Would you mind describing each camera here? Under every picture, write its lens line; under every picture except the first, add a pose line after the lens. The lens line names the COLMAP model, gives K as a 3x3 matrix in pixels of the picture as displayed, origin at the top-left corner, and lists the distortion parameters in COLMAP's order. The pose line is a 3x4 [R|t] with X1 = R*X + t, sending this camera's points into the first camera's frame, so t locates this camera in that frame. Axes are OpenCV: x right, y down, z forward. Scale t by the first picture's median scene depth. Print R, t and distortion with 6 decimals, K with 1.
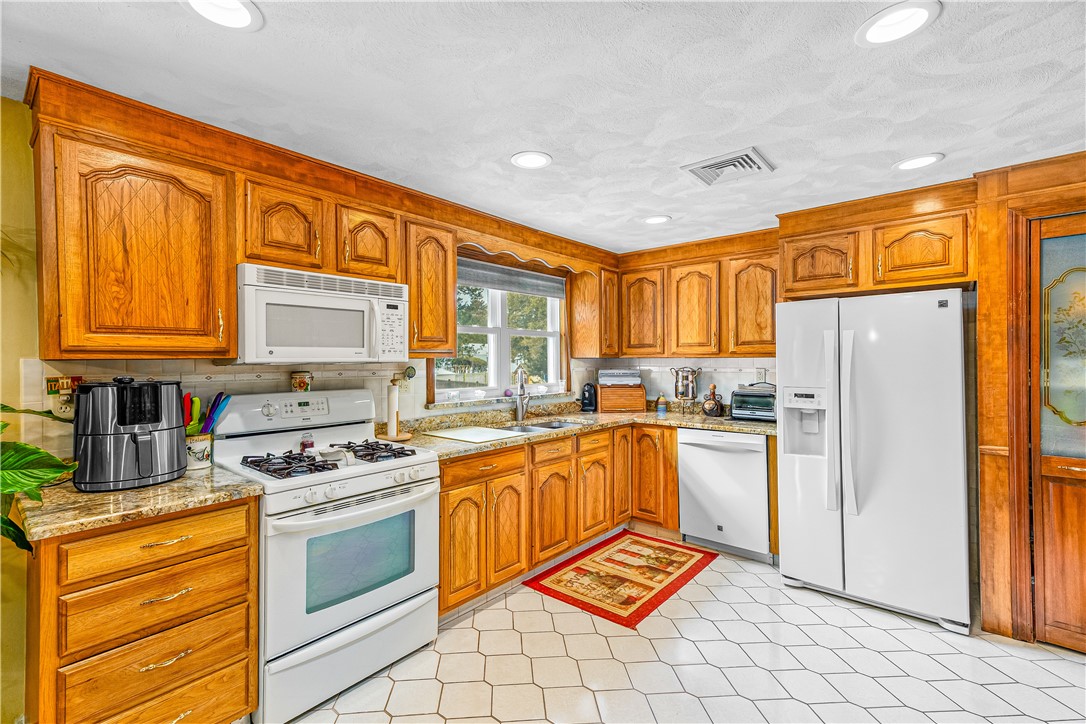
lens RADIAL K [[485.7, 0, 551.9], [0, 485.7, 361.8], [0, 0, 1]] dist [0.032665, 0.000602]
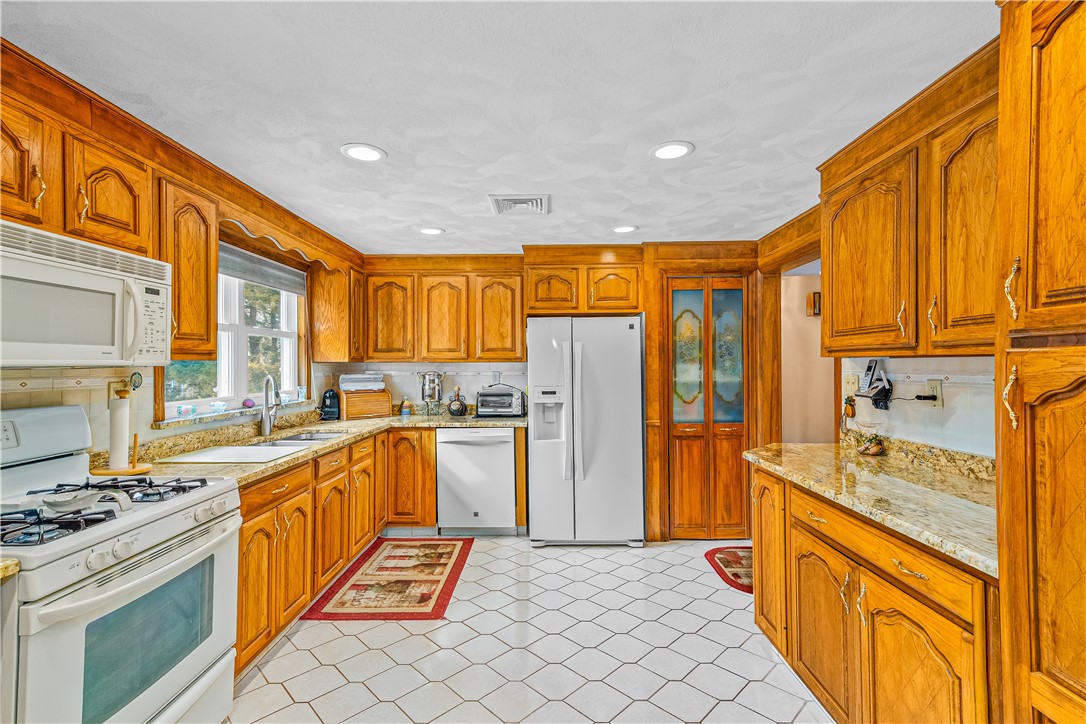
lens RADIAL K [[485.7, 0, 541.8], [0, 485.7, 361.2], [0, 0, 1]] dist [0.032665, 0.000602]
pose [[0.776899, 0.006300, 0.629593, -0.285960], [0.001254, 0.999932, -0.011554, 0.002531], [-0.629624, 0.009766, 0.776839, 0.037211]]
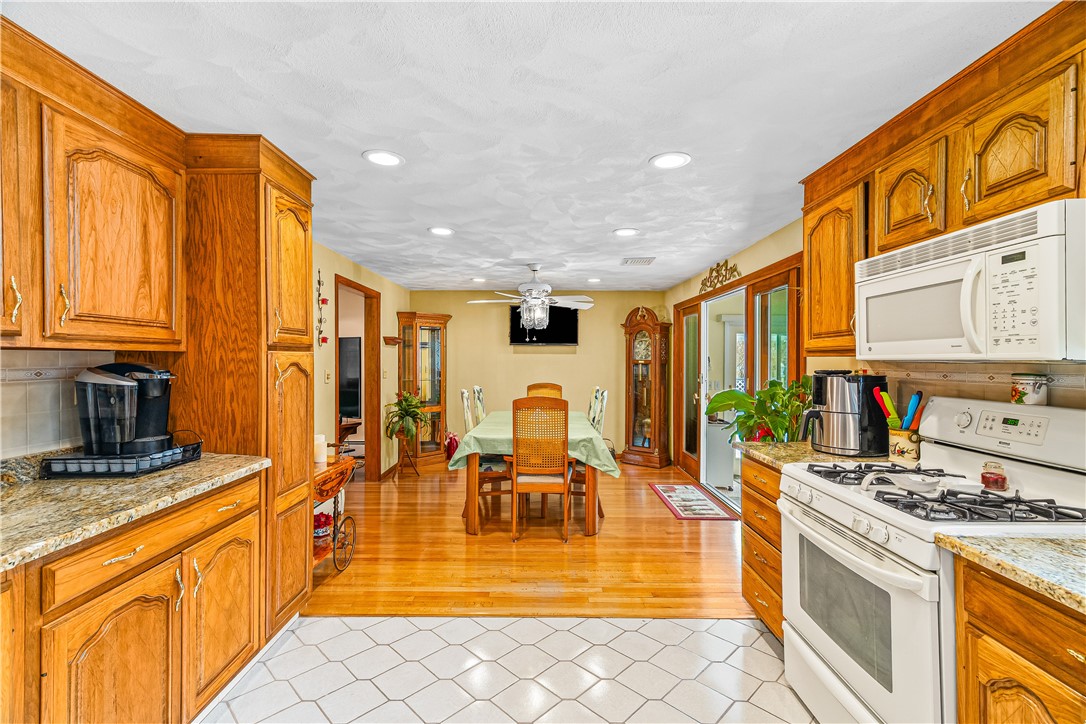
lens RADIAL K [[485.7, 0, 540.4], [0, 485.7, 360.2], [0, 0, 1]] dist [0.032665, 0.000602]
pose [[-0.774758, 0.003701, -0.632247, 0.357450], [-0.001271, 0.999972, 0.007411, -0.002482], [0.632256, 0.006545, -0.774732, 0.921735]]
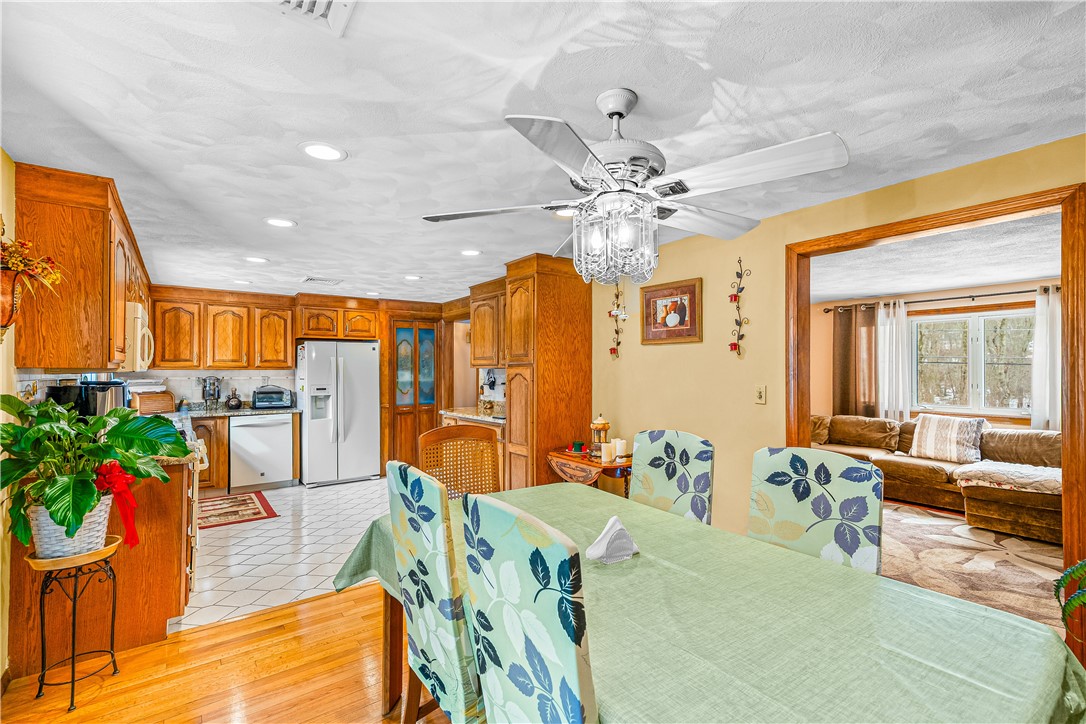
lens RADIAL K [[485.7, 0, 536.1], [0, 485.7, 365.5], [0, 0, 1]] dist [0.032665, 0.000602]
pose [[0.252872, 0.015238, 0.967380, -1.179117], [0.004200, 0.999849, -0.016847, 0.010192], [-0.967491, 0.008323, 0.252770, -0.347511]]
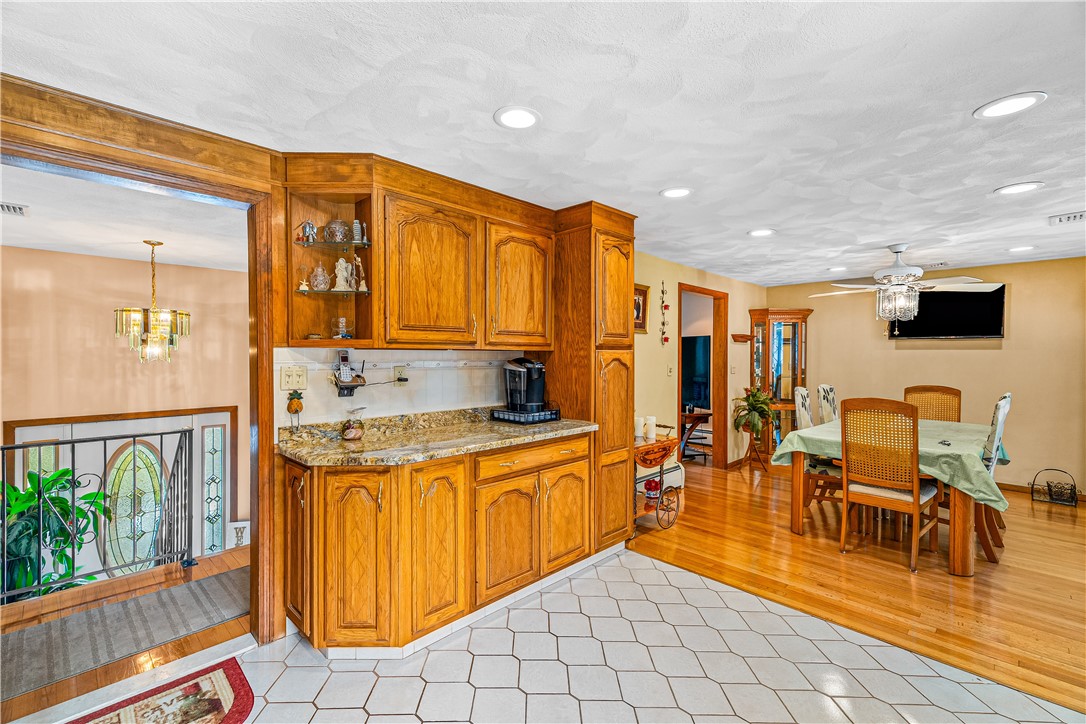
lens RADIAL K [[485.7, 0, 542.3], [0, 485.7, 360.0], [0, 0, 1]] dist [0.032665, 0.000602]
pose [[-0.995891, -0.001329, 0.090545, 0.230607], [0.000078, 0.999879, 0.015536, -0.005202], [-0.090555, 0.015479, -0.995771, 1.136667]]
